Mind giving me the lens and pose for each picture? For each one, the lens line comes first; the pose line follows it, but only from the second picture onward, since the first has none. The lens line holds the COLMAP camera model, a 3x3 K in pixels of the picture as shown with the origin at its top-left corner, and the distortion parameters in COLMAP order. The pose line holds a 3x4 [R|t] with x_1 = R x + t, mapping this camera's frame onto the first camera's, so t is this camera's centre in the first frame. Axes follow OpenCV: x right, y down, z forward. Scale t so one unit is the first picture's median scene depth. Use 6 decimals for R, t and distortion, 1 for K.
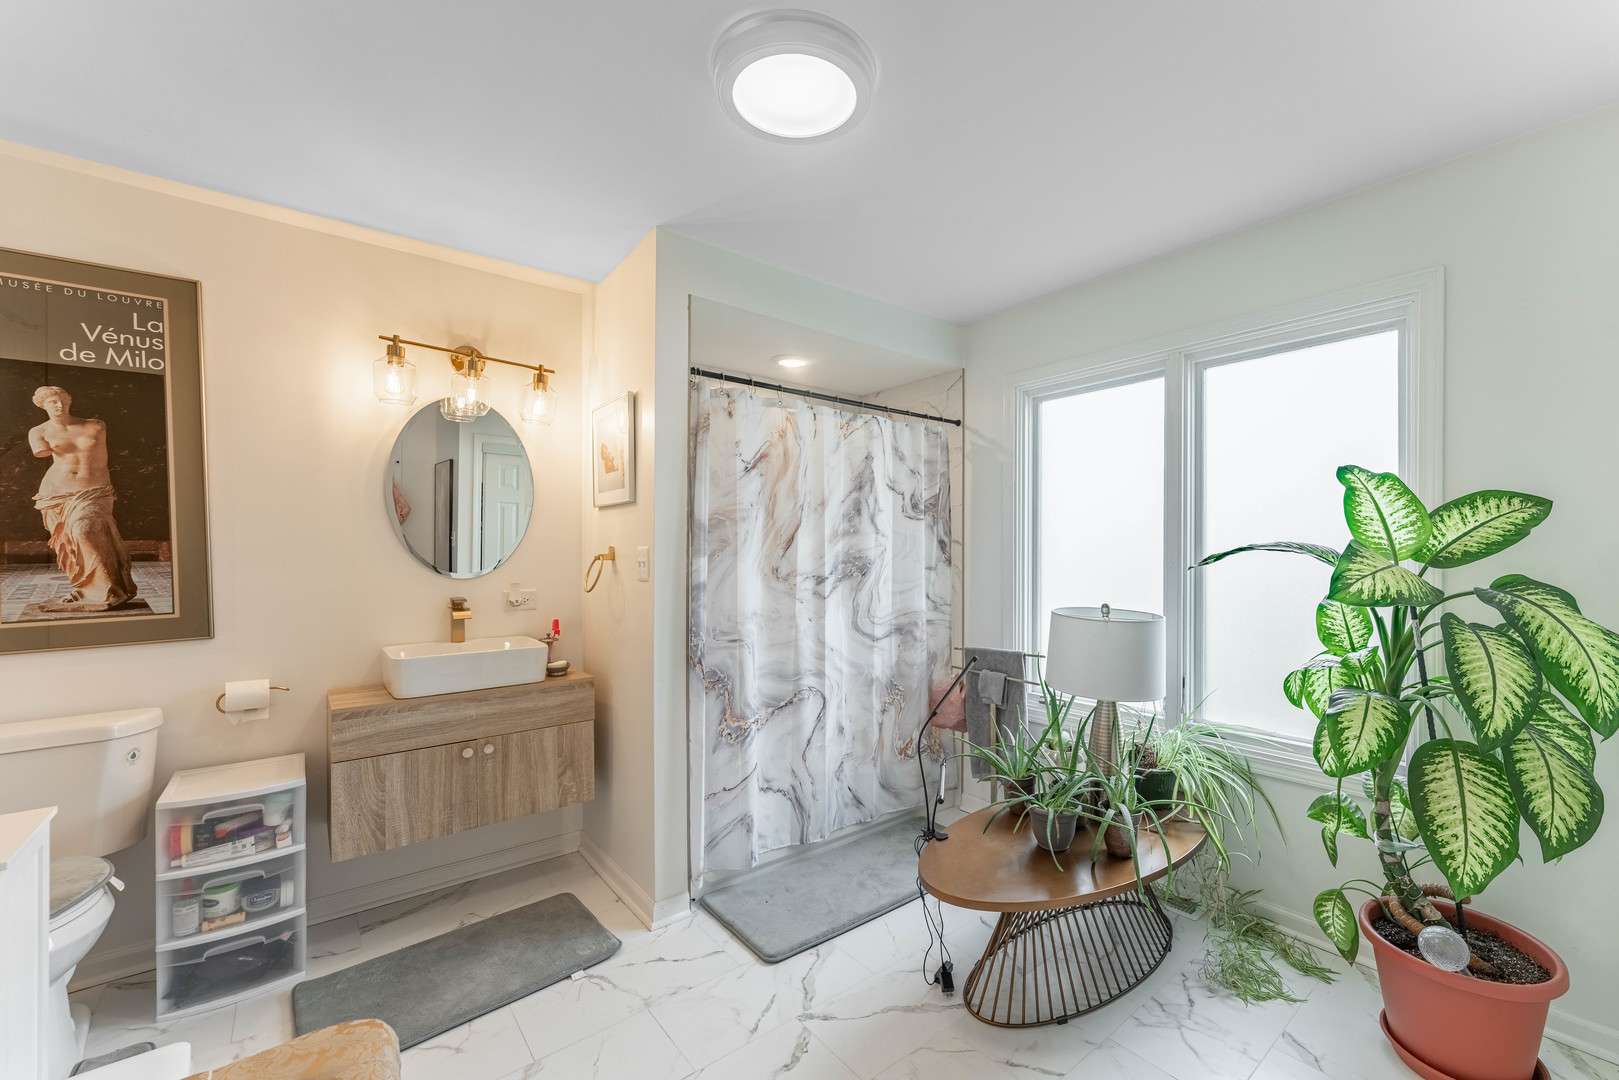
lens RADIAL K [[660.2, 0, 813.9], [0, 660.2, 547.3], [0, 0, 1]] dist [-0.001864, -0.000138]
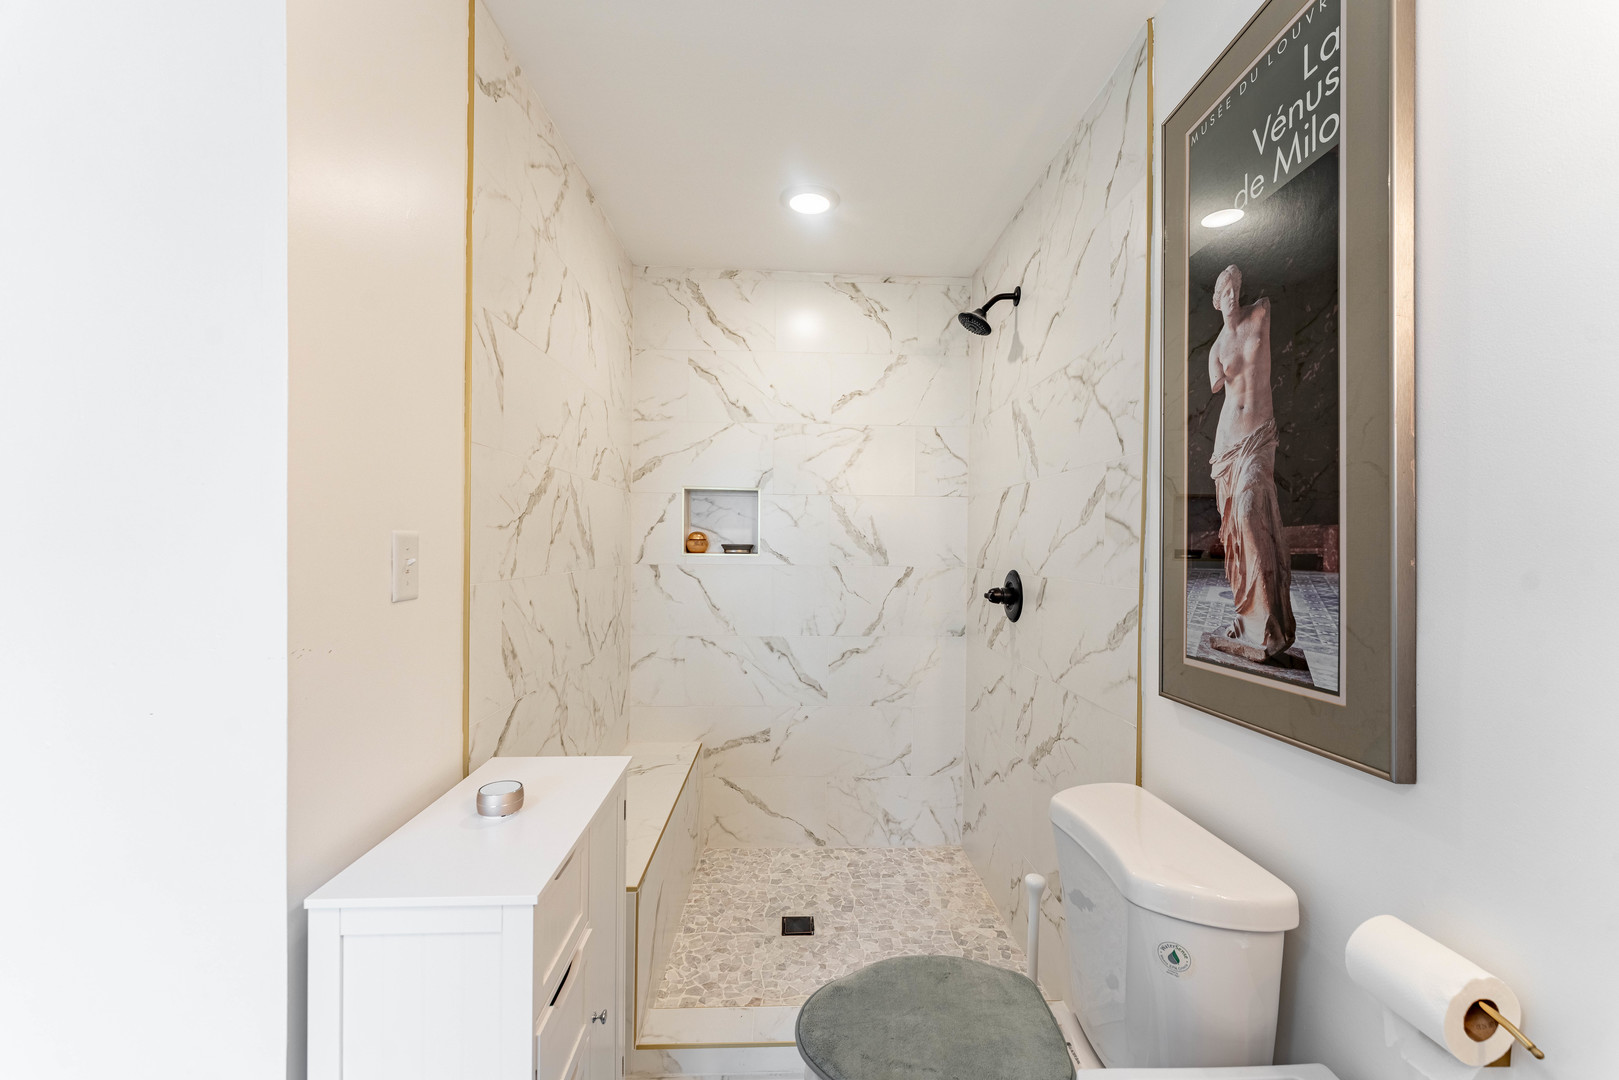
lens RADIAL K [[660.2, 0, 806.9], [0, 660.2, 552.7], [0, 0, 1]] dist [-0.001864, -0.000138]
pose [[-0.588082, 0.005561, -0.808783, -0.447499], [-0.004285, 0.999941, 0.009991, 0.005965], [0.808790, 0.009341, -0.588023, 1.020604]]
